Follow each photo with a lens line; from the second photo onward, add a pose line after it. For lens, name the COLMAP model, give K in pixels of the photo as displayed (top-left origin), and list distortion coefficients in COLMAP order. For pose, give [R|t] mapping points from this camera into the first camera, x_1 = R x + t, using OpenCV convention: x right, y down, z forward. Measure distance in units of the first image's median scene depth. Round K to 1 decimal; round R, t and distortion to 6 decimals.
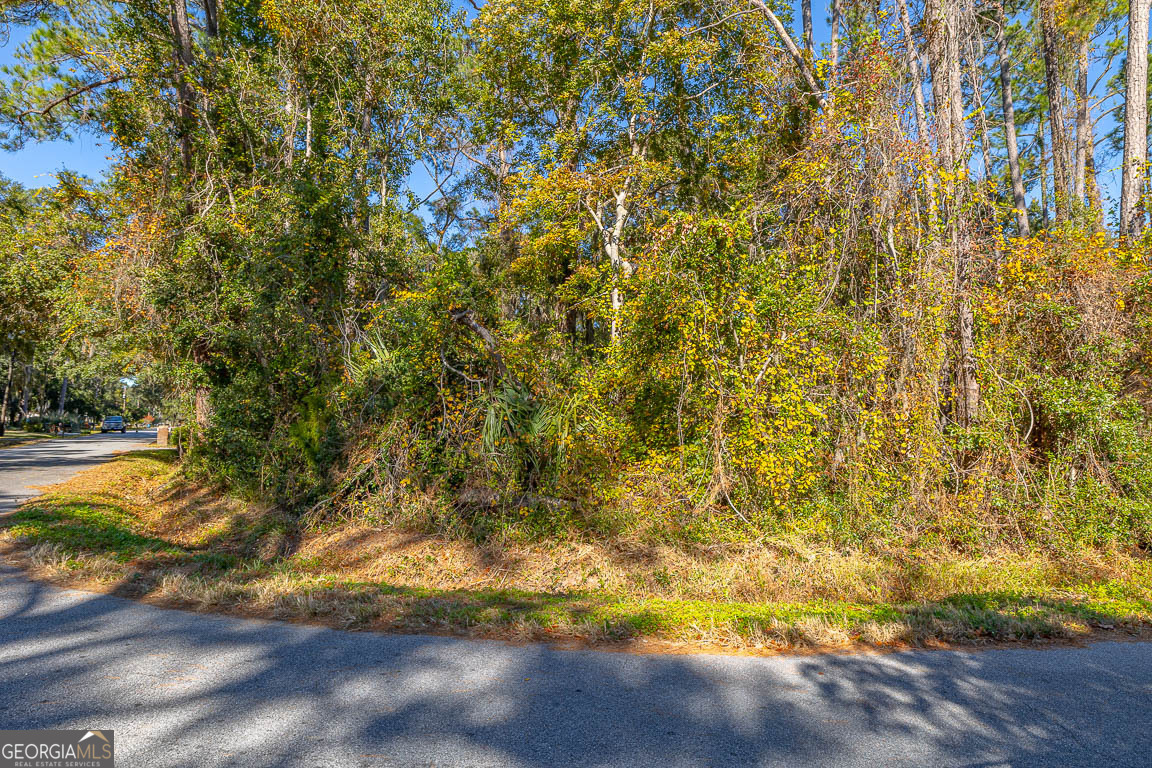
lens RADIAL K [[644.5, 0, 575.4], [0, 644.5, 387.7], [0, 0, 1]] dist [-0.021983, -0.001332]
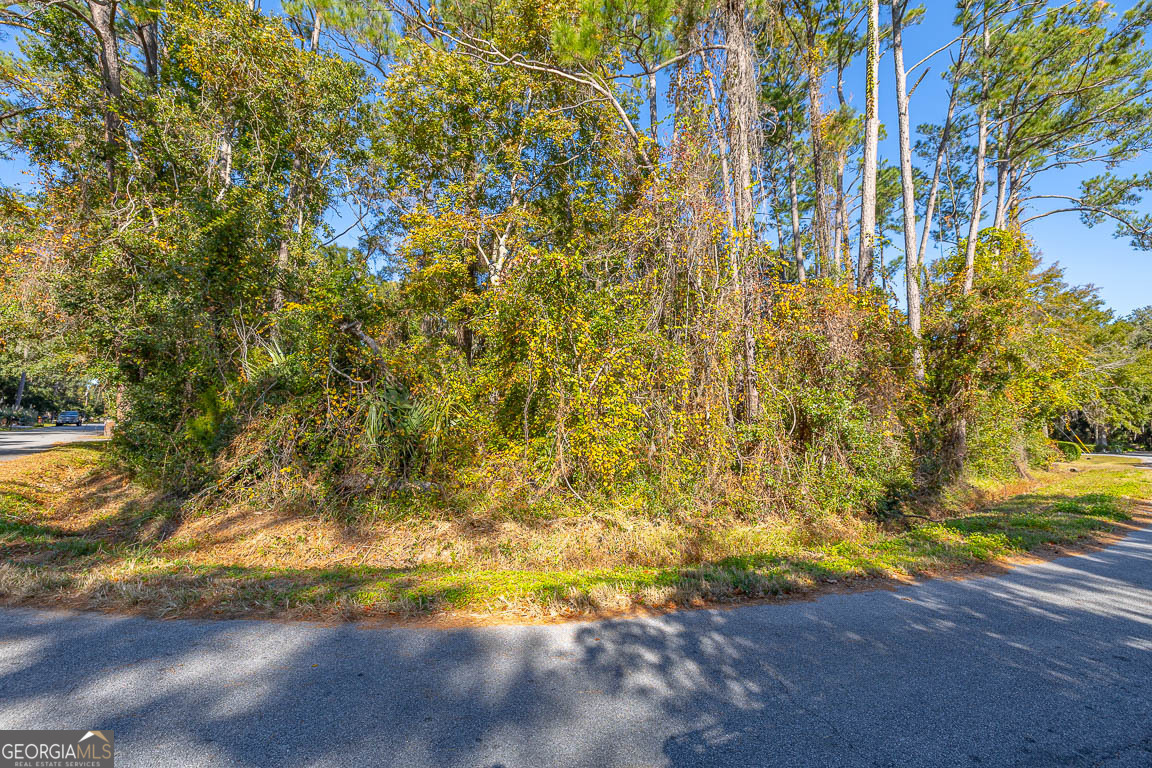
lens RADIAL K [[496.7, 0, 576.0], [0, 496.7, 384.0], [0, 0, 1]] dist [-0.028614, -0.000127]
pose [[0.985053, 0.018849, 0.171220, 0.087541], [-0.015415, 0.999653, -0.021367, 0.006051], [-0.171563, 0.018408, 0.985001, 0.057323]]
